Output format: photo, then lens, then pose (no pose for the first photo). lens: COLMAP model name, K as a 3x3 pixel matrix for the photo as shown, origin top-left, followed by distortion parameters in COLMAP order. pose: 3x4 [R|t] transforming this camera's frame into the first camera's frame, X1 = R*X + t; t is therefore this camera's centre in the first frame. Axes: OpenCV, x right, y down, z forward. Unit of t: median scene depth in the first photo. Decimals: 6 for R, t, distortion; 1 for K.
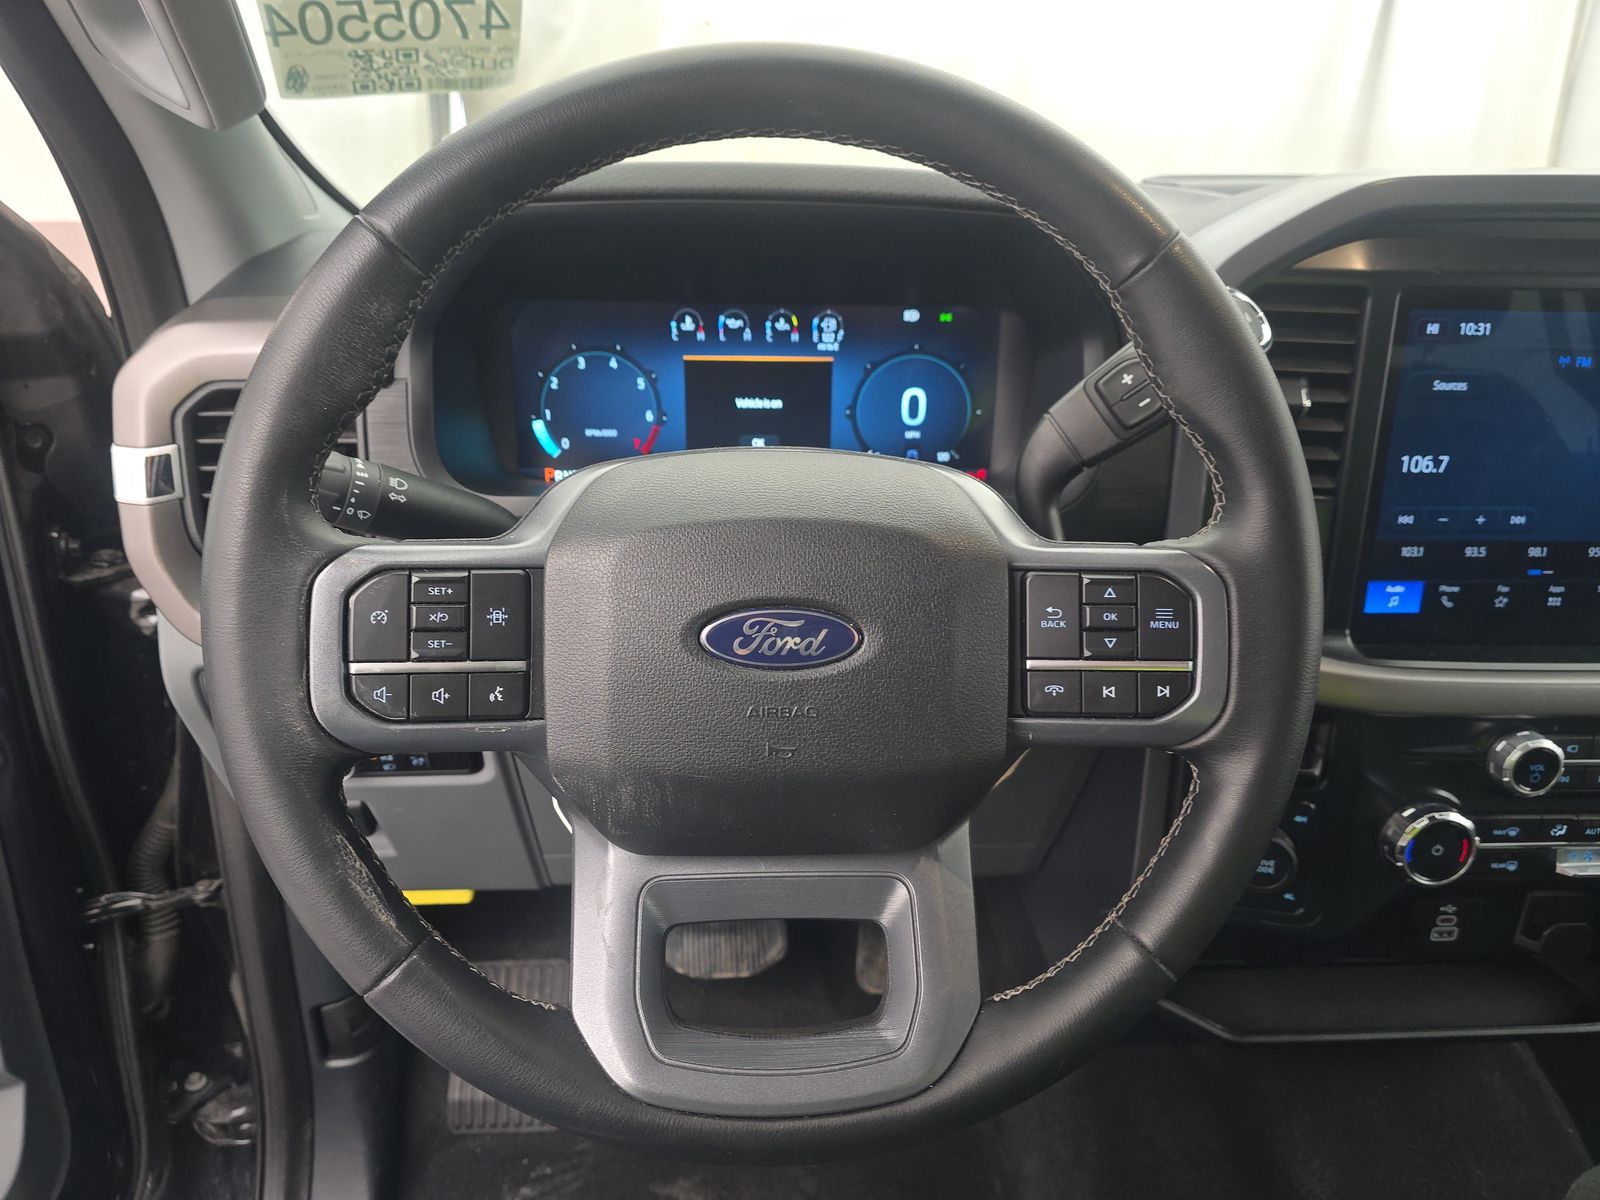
lens RADIAL K [[1045.7, 0, 793.6], [0, 1045.7, 596.3], [0, 0, 1]] dist [0.031358, -0.029927]
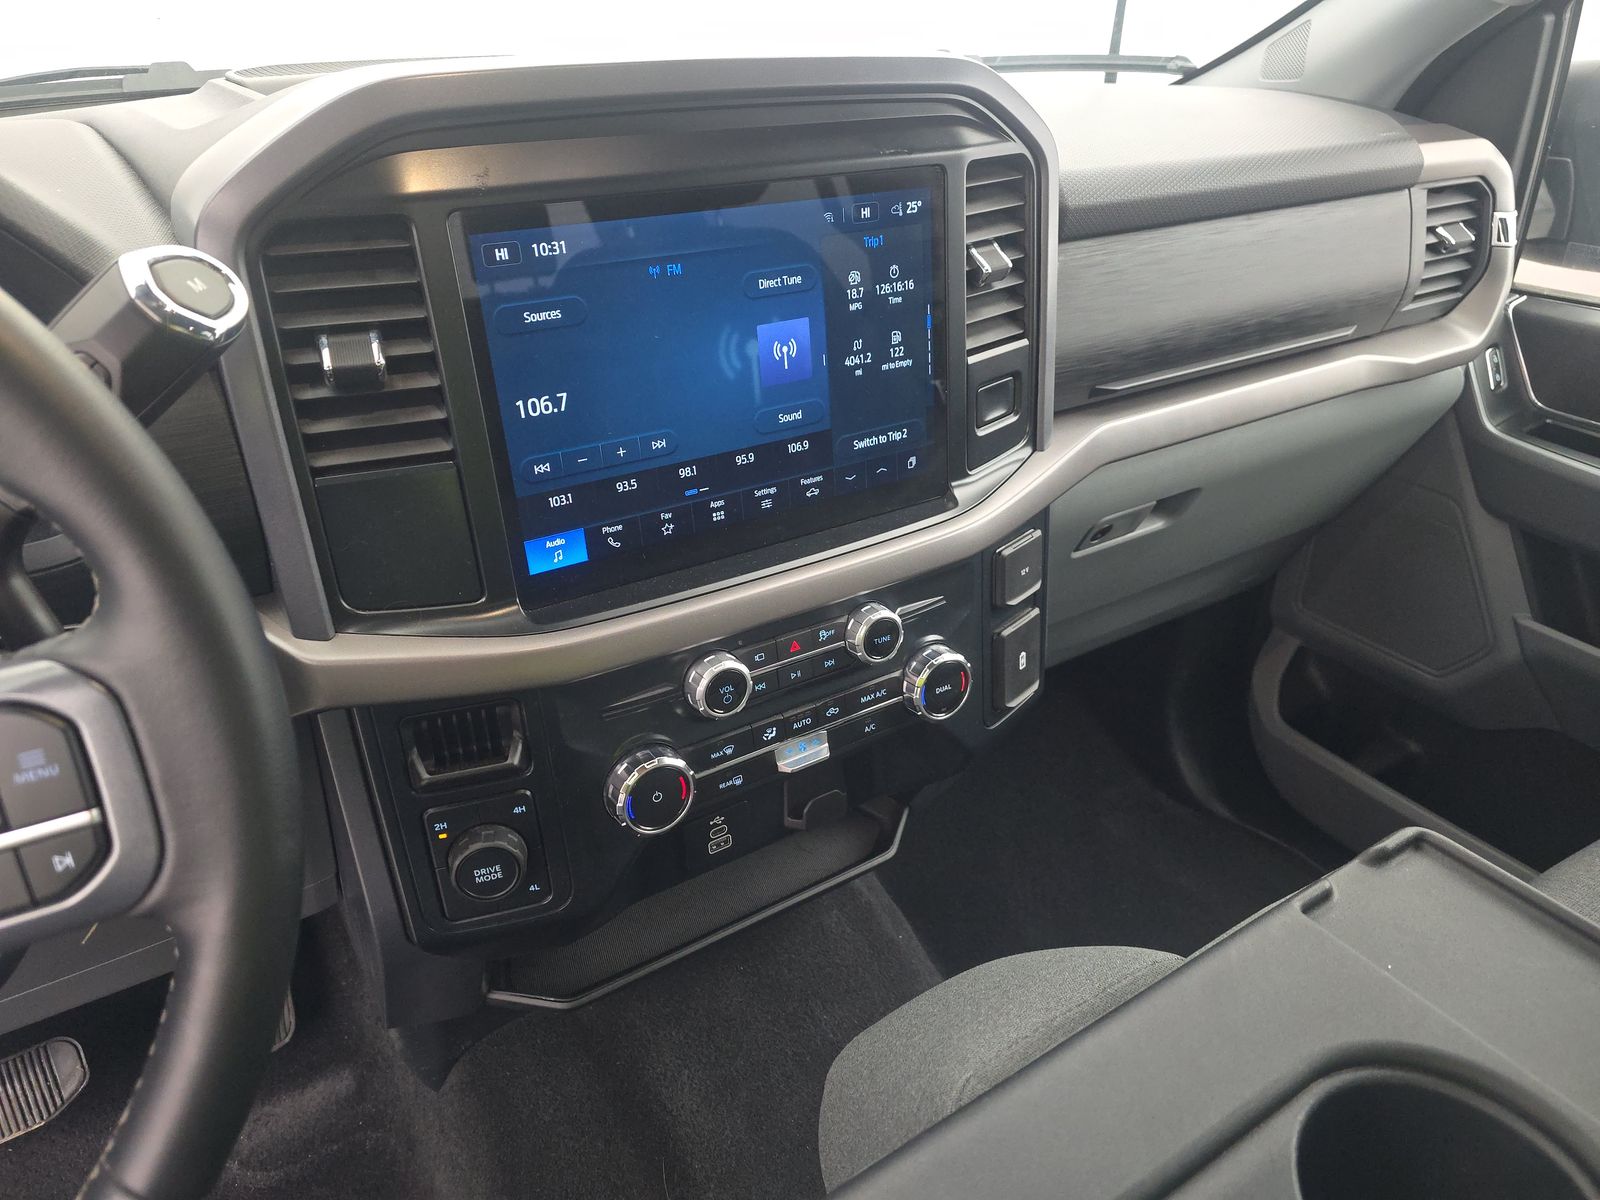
lens RADIAL K [[1045.7, 0, 793.6], [0, 1045.7, 596.3], [0, 0, 1]] dist [0.031358, -0.029927]
pose [[0.874074, -0.253929, 0.414143, 0.366443], [0.201914, 0.965284, 0.165705, -0.071758], [-0.441842, -0.061217, 0.895002, 0.091585]]
